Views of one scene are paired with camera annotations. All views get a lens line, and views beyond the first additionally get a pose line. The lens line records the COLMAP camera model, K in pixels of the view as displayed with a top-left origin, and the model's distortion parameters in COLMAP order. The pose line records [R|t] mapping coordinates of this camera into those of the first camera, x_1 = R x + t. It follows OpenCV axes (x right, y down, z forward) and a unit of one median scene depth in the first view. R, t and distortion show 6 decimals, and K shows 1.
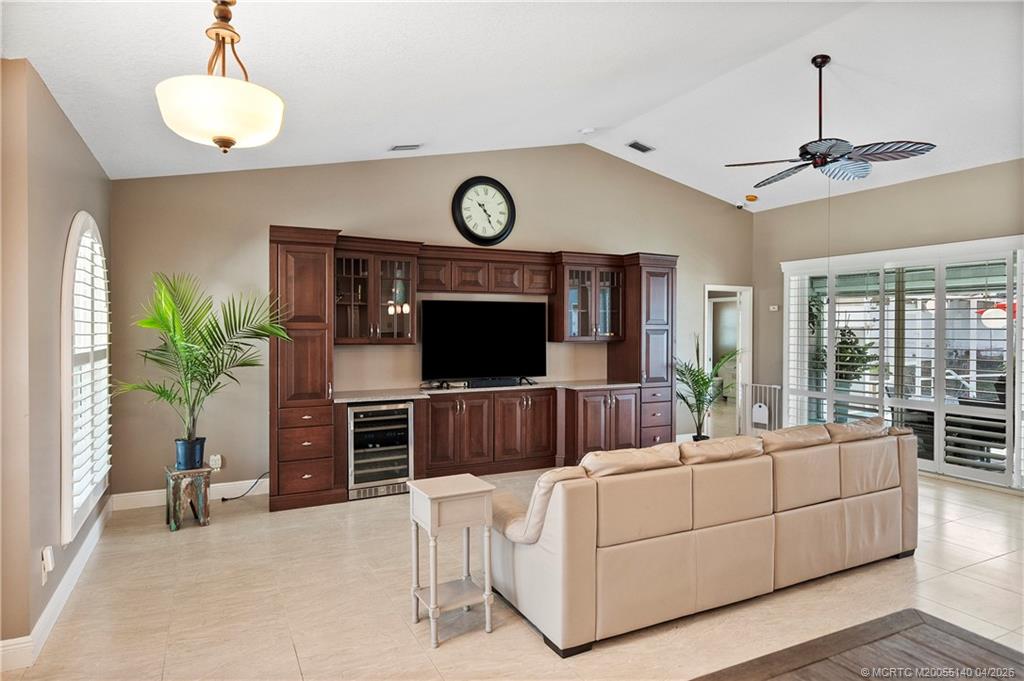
lens RADIAL K [[587.0, 0, 509.5], [0, 587.0, 336.0], [0, 0, 1]] dist [0.019498, -0.000066]
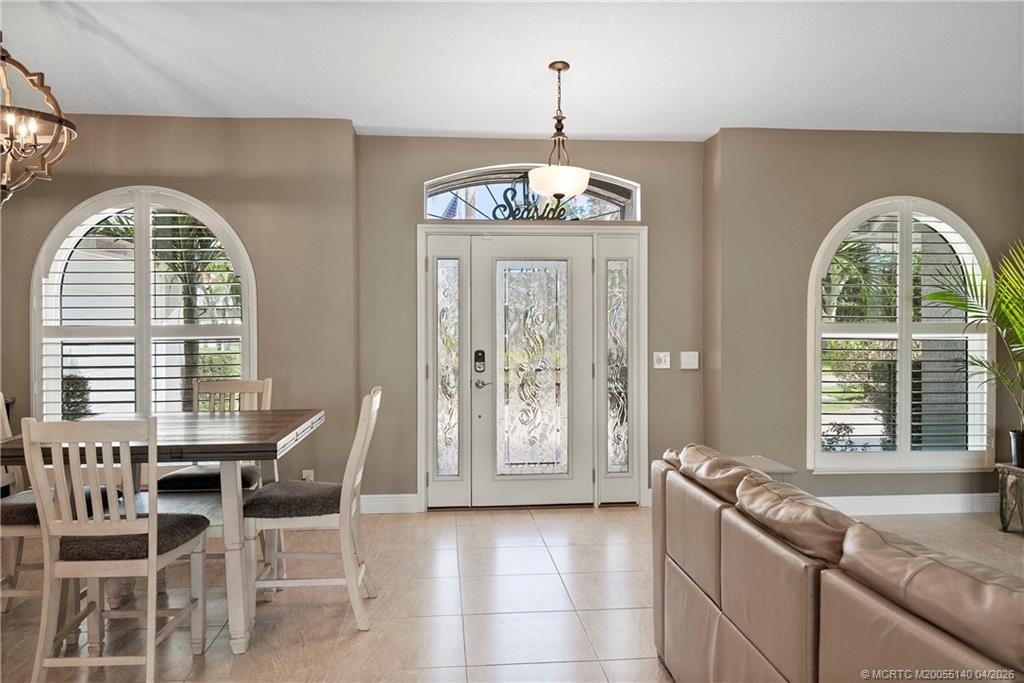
lens RADIAL K [[781.8, 0, 513.7], [0, 781.8, 317.5], [0, 0, 1]] dist [0.007074, 0.002734]
pose [[-0.370288, -0.001063, -0.928917, 0.560358], [-0.006994, 0.999974, 0.001644, 0.010202], [0.928891, 0.007106, -0.370286, 0.535743]]
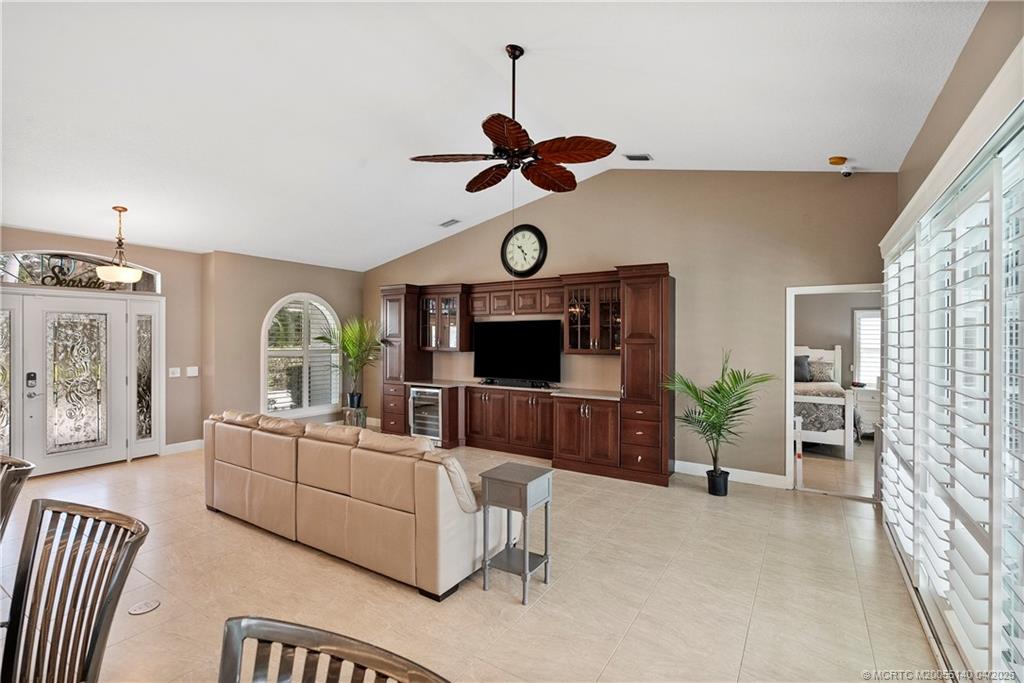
lens RADIAL K [[463.8, 0, 512.0], [0, 463.8, 341.5], [0, 0, 1]] dist [-0.001539, 0.000010]
pose [[0.507043, 0.008452, -0.861879, 0.852547], [-0.011241, 0.999932, 0.003193, -0.016317], [0.861848, 0.008069, 0.507103, 0.472610]]
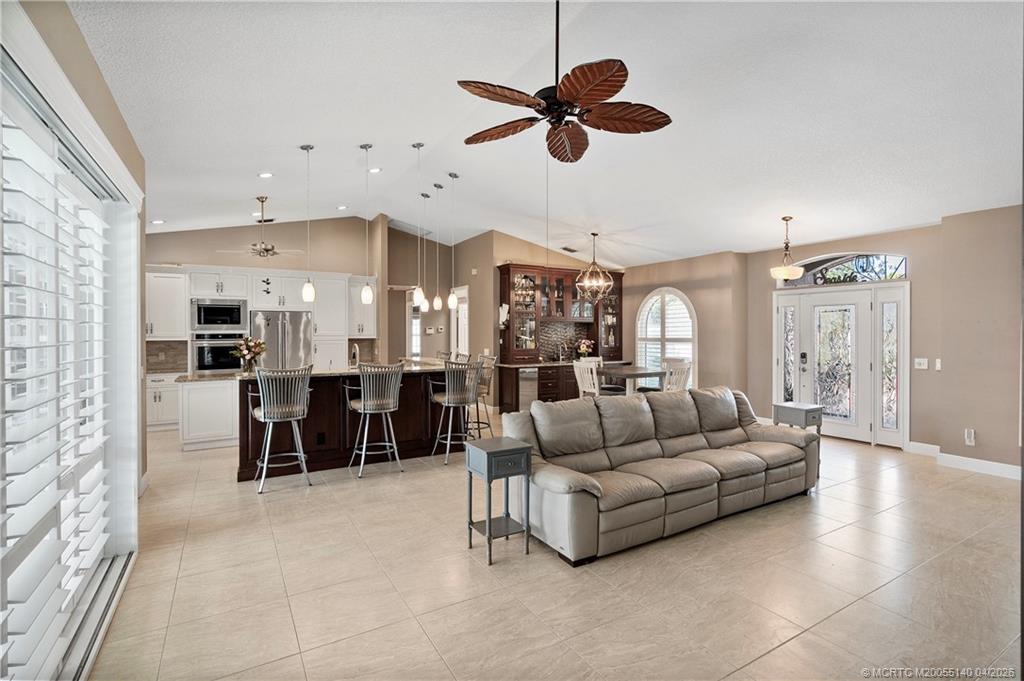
lens RADIAL K [[471.9, 0, 512.0], [0, 471.9, 340.5], [0, 0, 1]] dist [0.000160, 0.000034]
pose [[-0.997600, 0.001301, -0.069228, 0.472385], [-0.000744, 0.999564, 0.029512, -0.009269], [0.069236, 0.029493, -0.997164, 1.211927]]
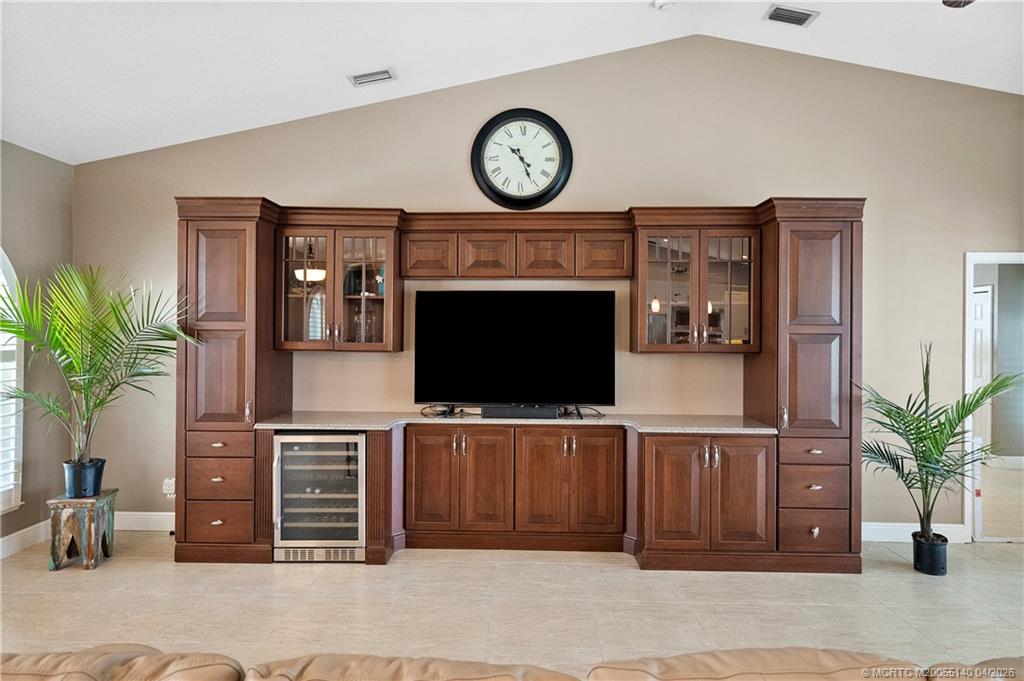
lens RADIAL K [[620.4, 0, 513.4], [0, 620.4, 332.4], [0, 0, 1]] dist [0.016550, 0.000181]
pose [[0.880261, 0.004498, -0.474469, 0.300764], [-0.011337, 0.999869, -0.011553, -0.002569], [0.474355, 0.015549, 0.880196, 0.371955]]
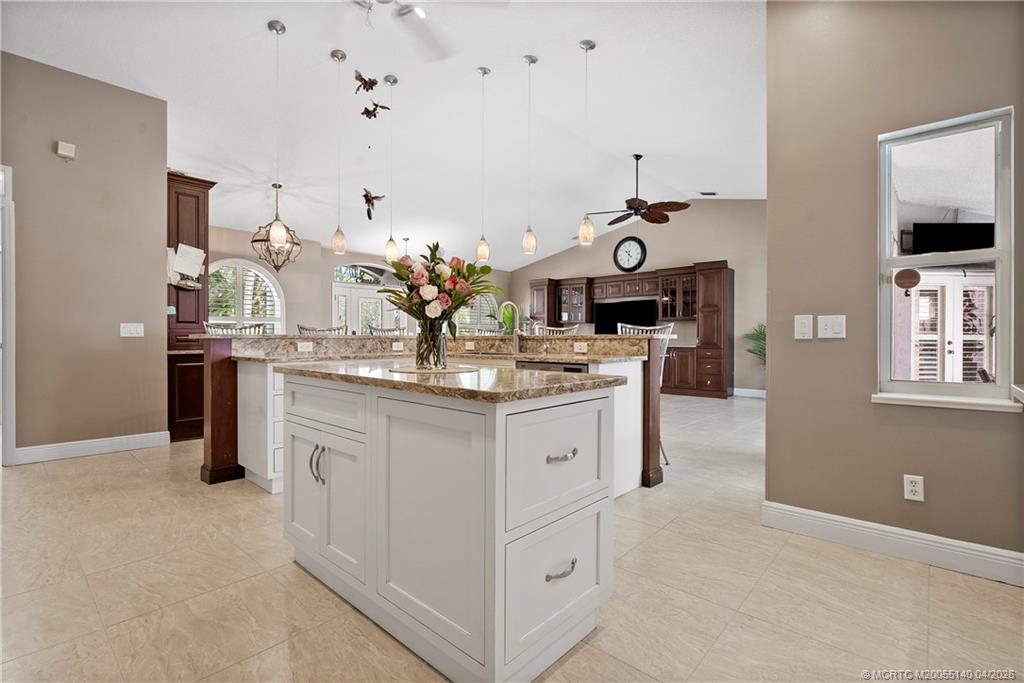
lens RADIAL K [[471.9, 0, 512.0], [0, 471.9, 341.5], [0, 0, 1]] dist [0.000160, 0.000034]
pose [[0.360019, 0.007147, -0.932918, 1.307140], [-0.010541, 0.999938, 0.003592, 0.074813], [0.932885, 0.008541, 0.360072, 0.082295]]
